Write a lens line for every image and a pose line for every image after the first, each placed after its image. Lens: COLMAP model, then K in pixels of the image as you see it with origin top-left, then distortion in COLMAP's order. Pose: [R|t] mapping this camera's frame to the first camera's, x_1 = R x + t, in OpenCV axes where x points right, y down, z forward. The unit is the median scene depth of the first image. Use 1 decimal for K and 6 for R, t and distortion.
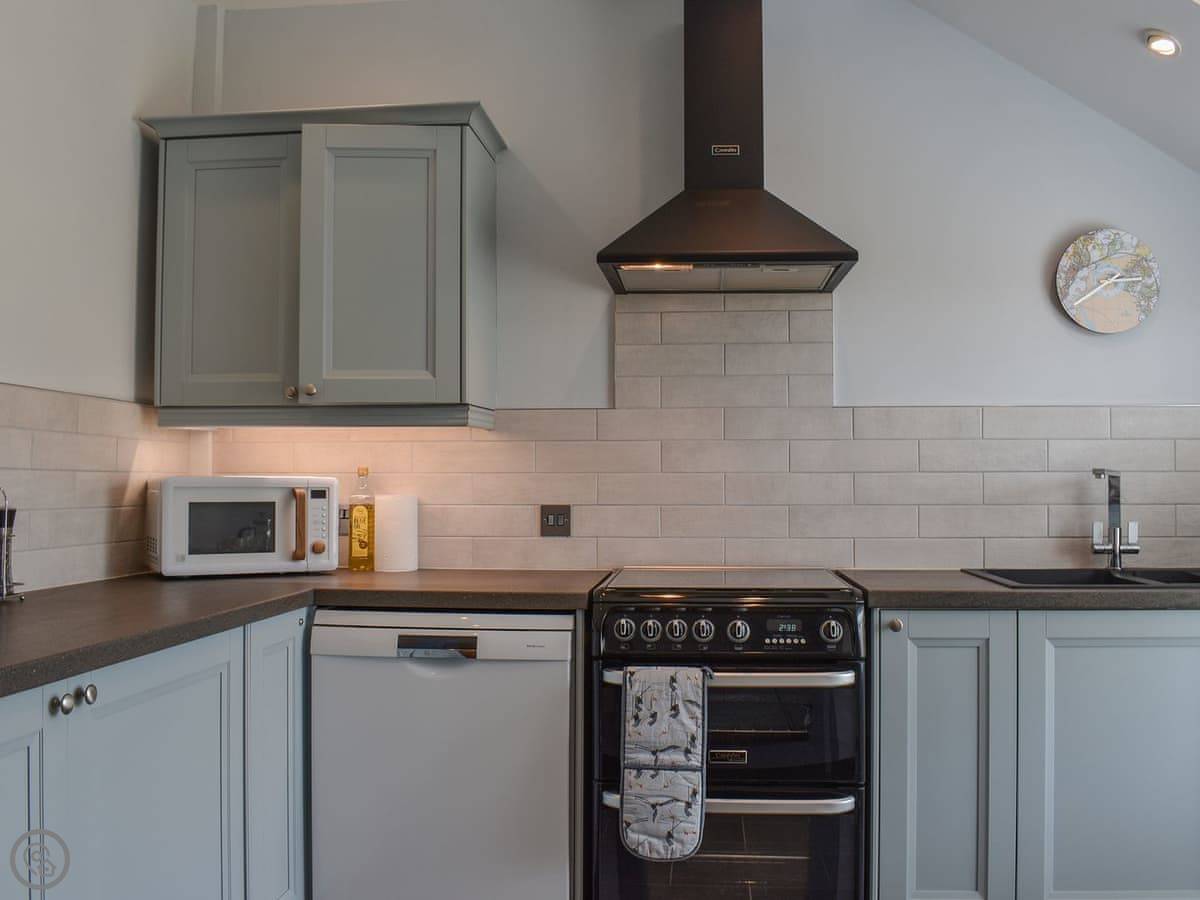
lens RADIAL K [[1055.8, 0, 600.0], [0, 1055.8, 450.0], [0, 0, 1]] dist [-0.100000, 0.016304]
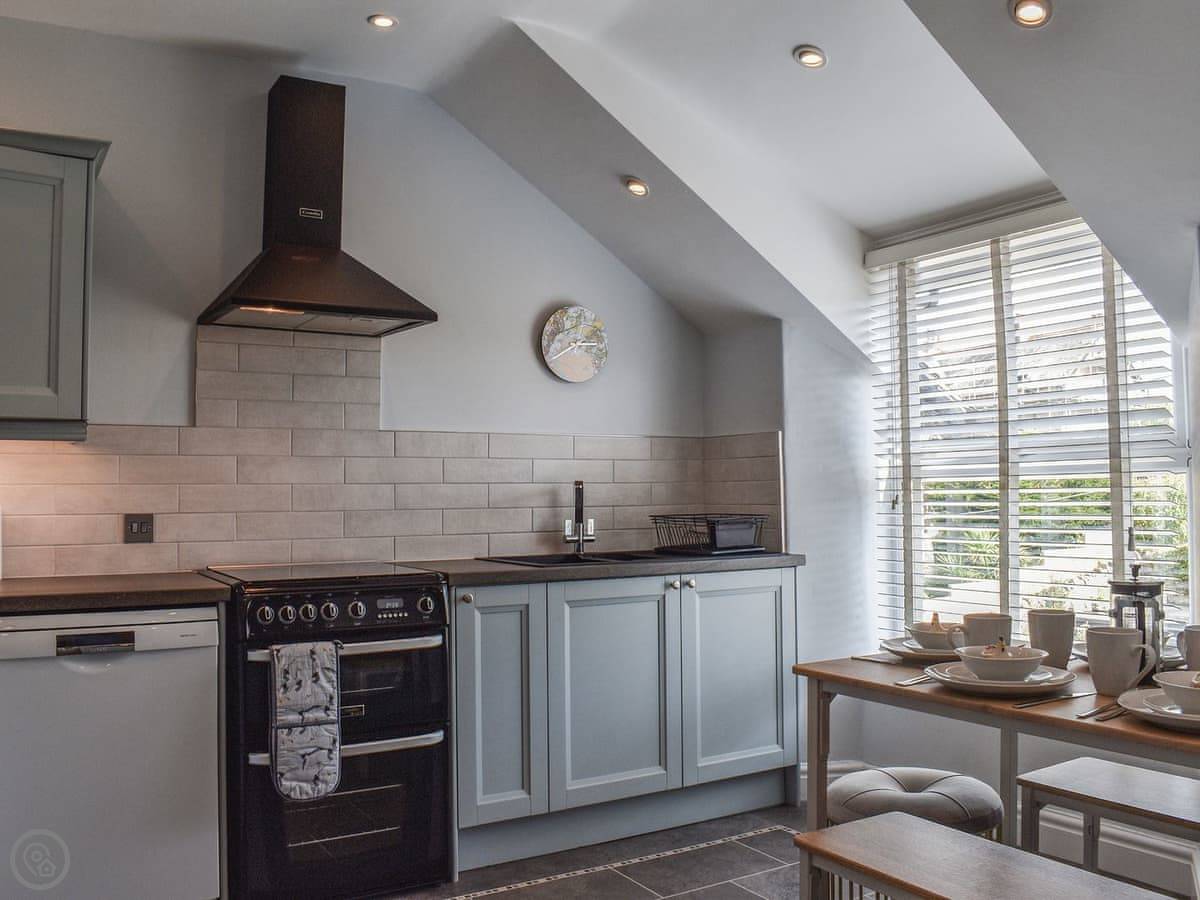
lens RADIAL K [[1055.8, 0, 600.0], [0, 1055.8, 450.0], [0, 0, 1]] dist [-0.100000, 0.016304]
pose [[0.803641, 0.016397, 0.594888, -0.383203], [-0.011178, 0.999860, -0.012458, -0.007166], [-0.595009, 0.003362, 0.803712, -0.182048]]
